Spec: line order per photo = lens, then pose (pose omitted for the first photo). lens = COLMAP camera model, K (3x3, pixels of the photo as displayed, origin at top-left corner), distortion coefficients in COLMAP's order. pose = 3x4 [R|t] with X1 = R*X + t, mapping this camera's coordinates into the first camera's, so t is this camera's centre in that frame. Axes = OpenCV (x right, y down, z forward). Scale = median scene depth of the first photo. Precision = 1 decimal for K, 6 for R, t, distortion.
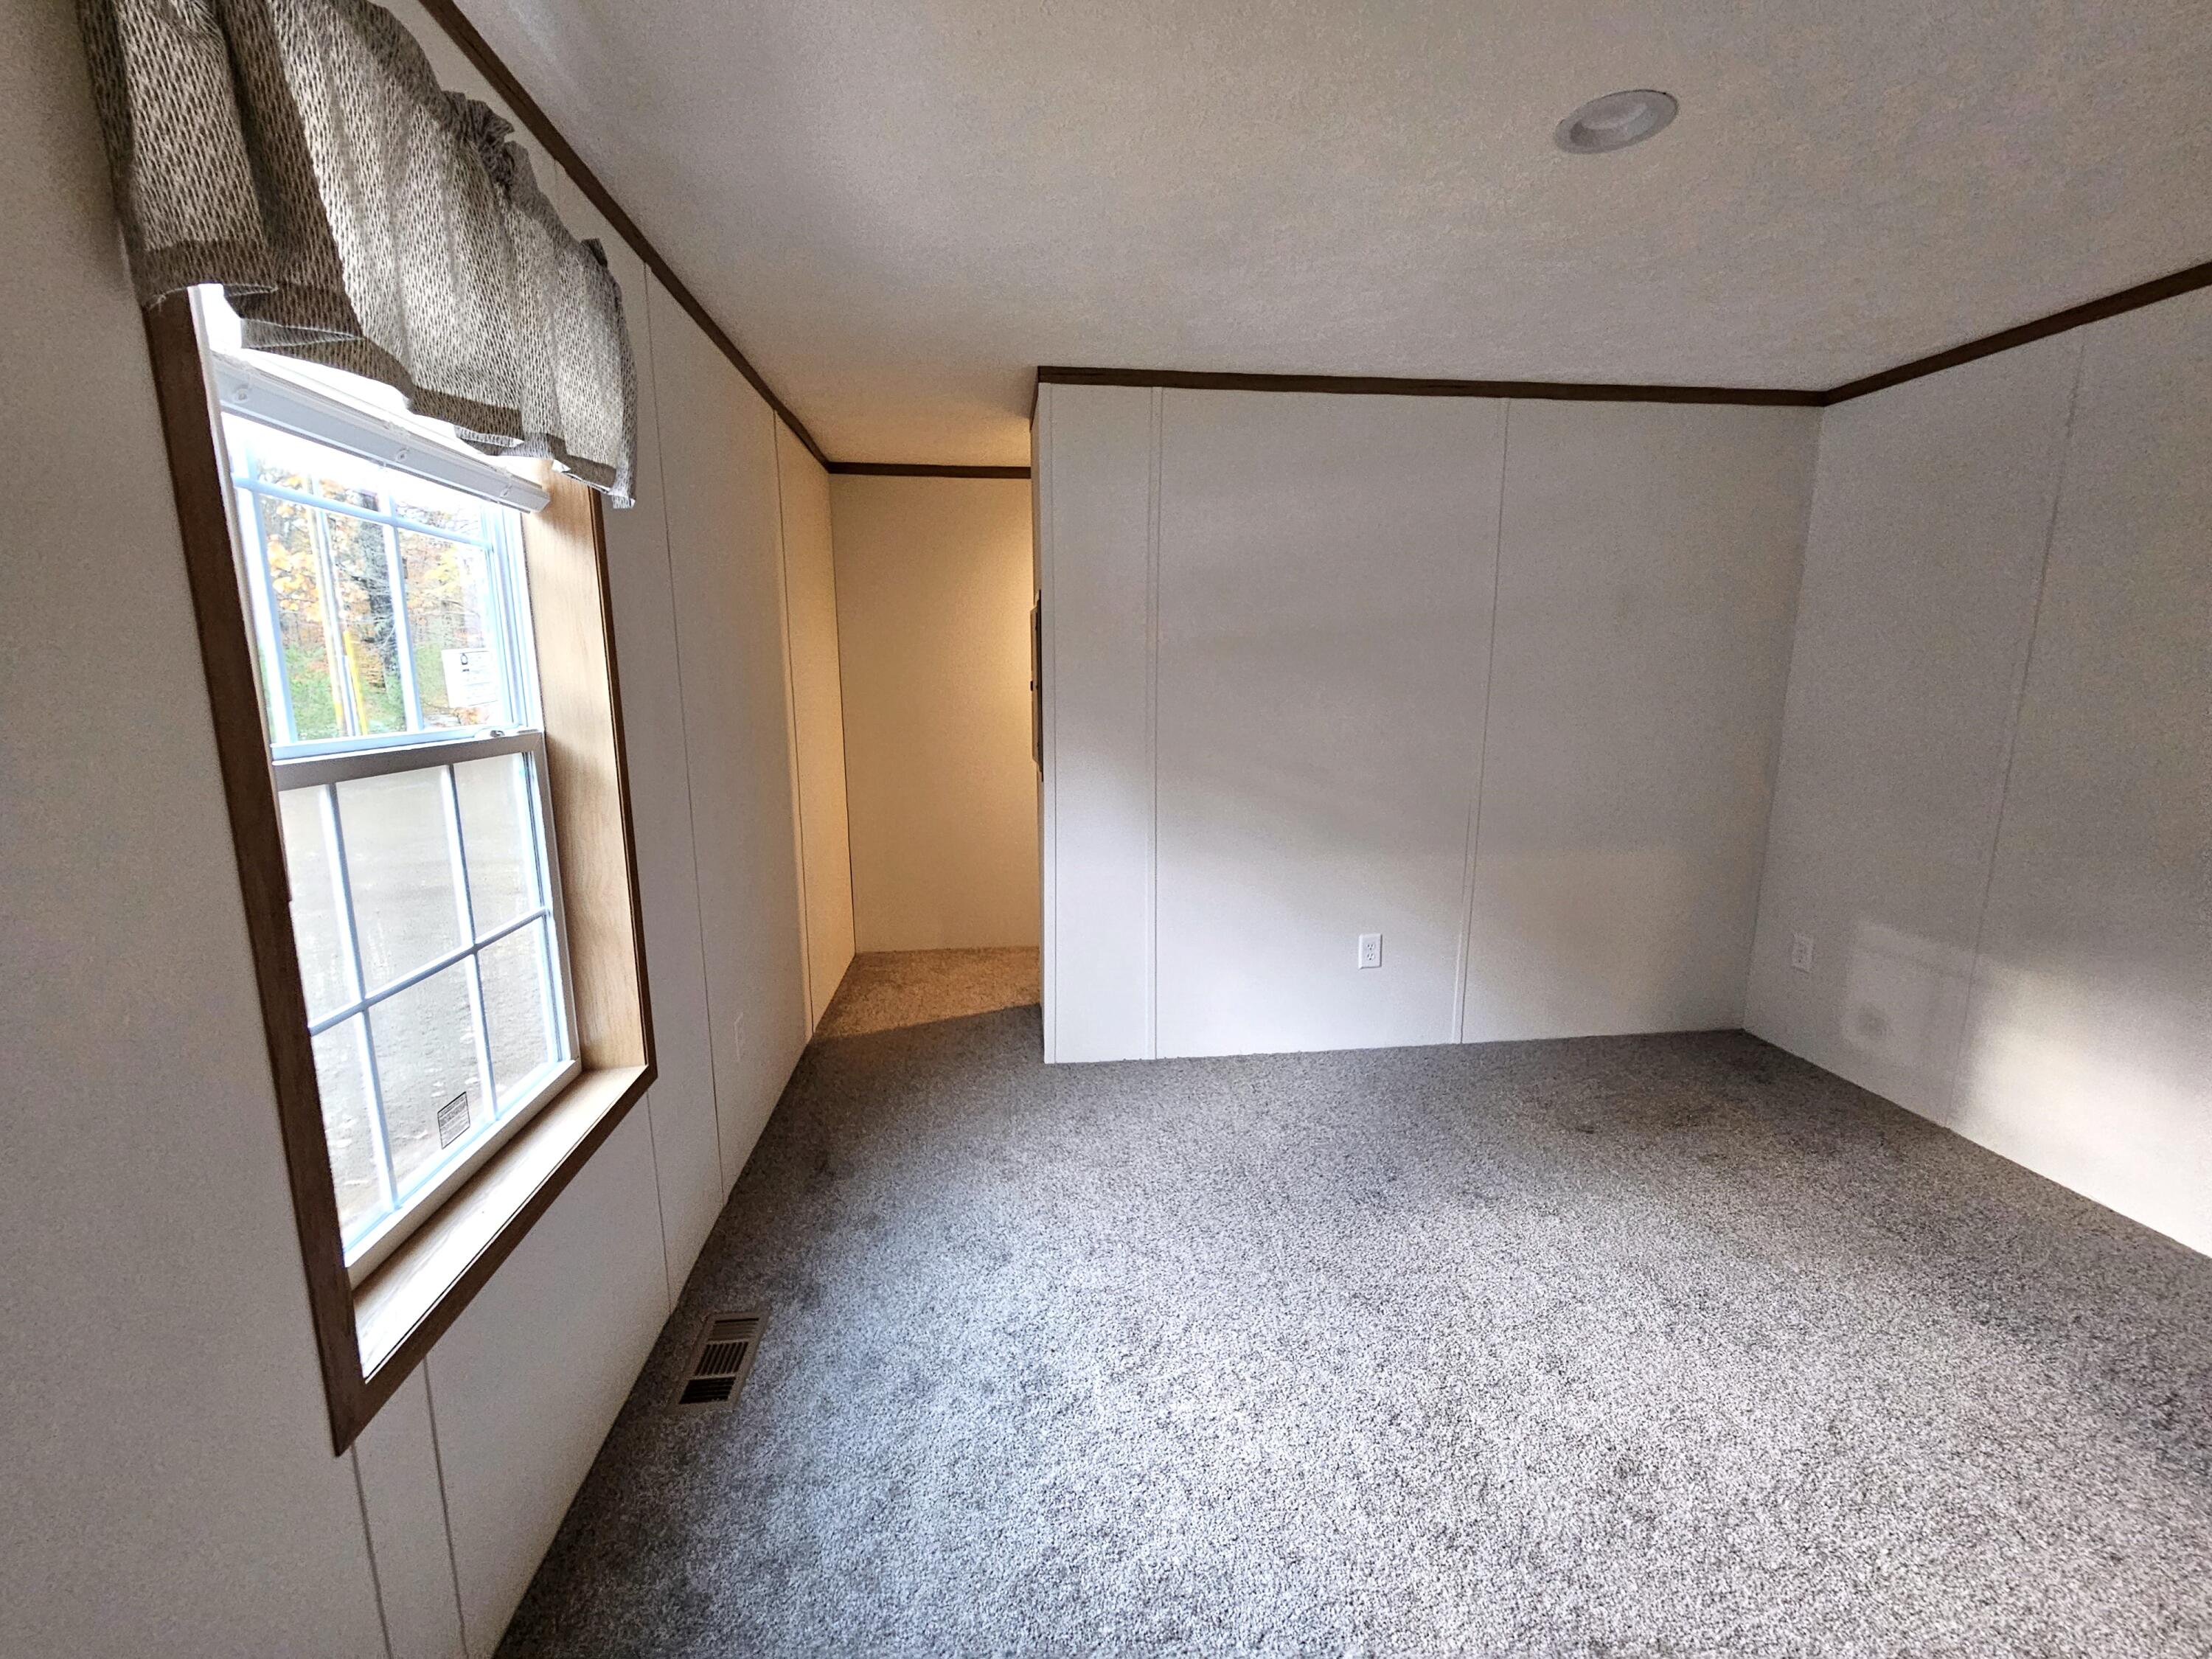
lens RADIAL K [[906.1, 0, 1110.1], [0, 906.1, 834.9], [0, 0, 1]] dist [-0.001867, -0.000160]
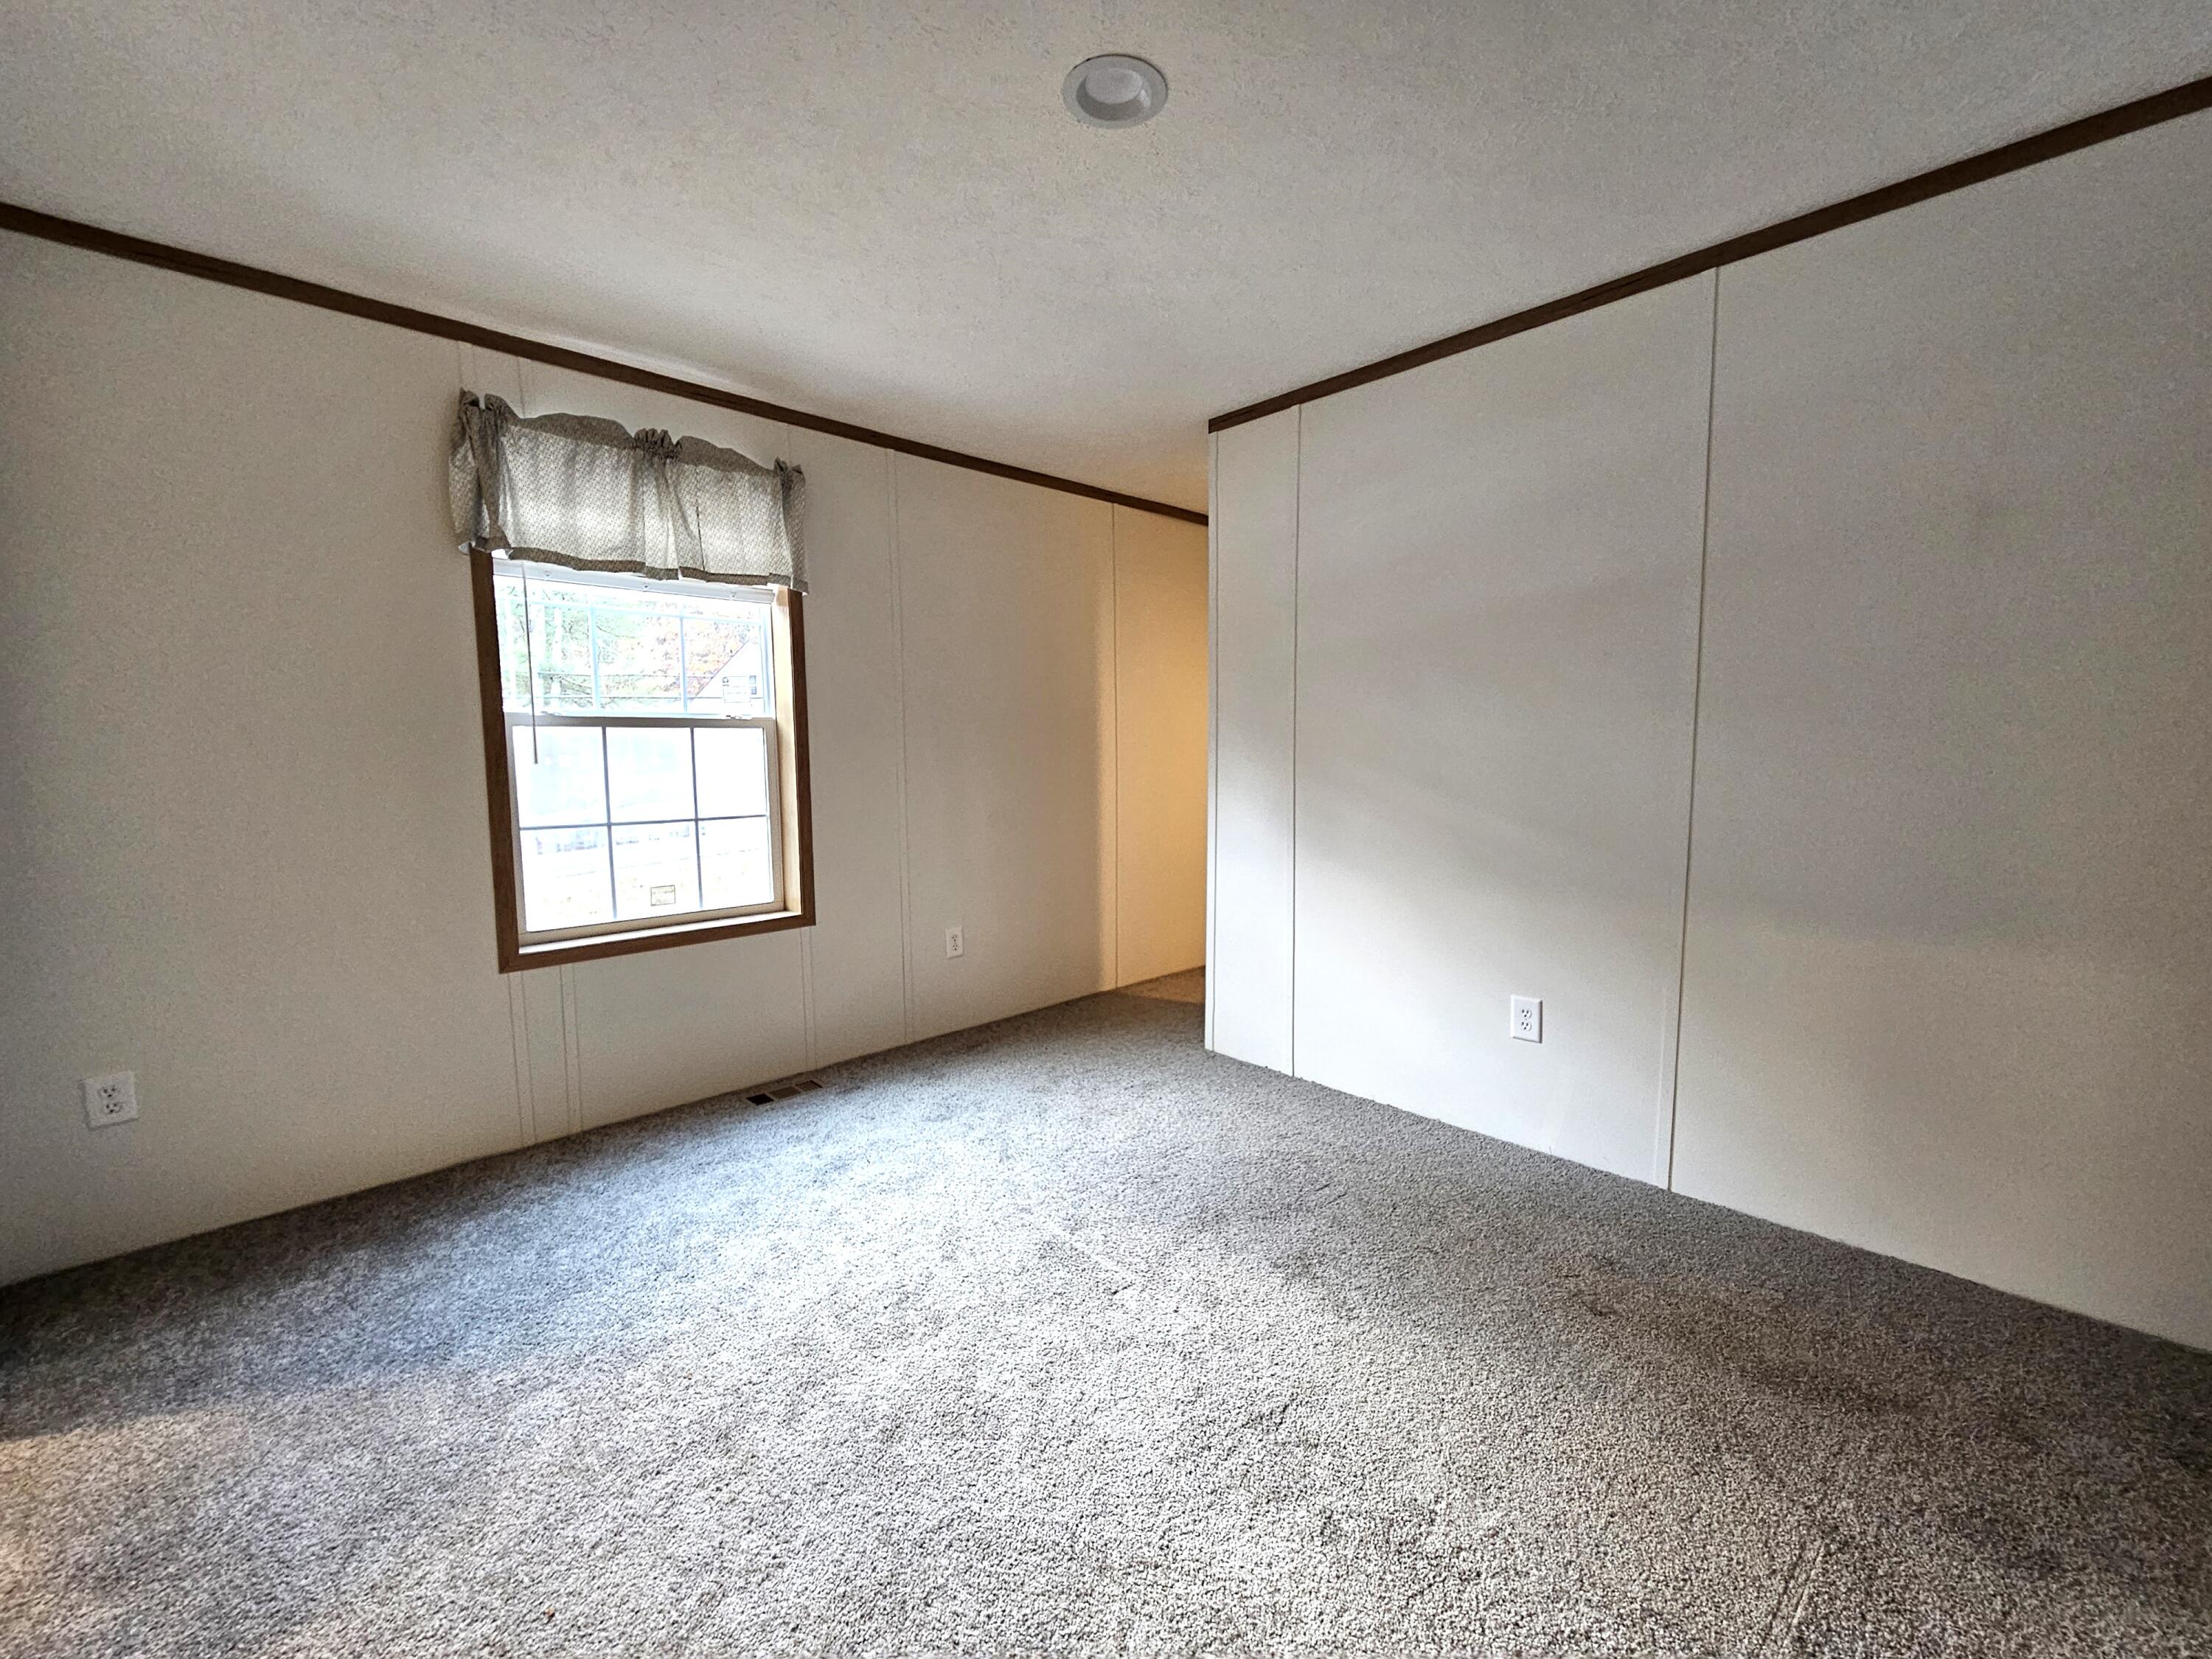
lens RADIAL K [[906.1, 0, 1110.1], [0, 906.1, 834.9], [0, 0, 1]] dist [-0.001867, -0.000160]
pose [[0.612923, 0.077526, -0.786330, 1.023913], [-0.132494, 0.991168, -0.005554, 0.033880], [0.778955, 0.107588, 0.617781, 0.329748]]
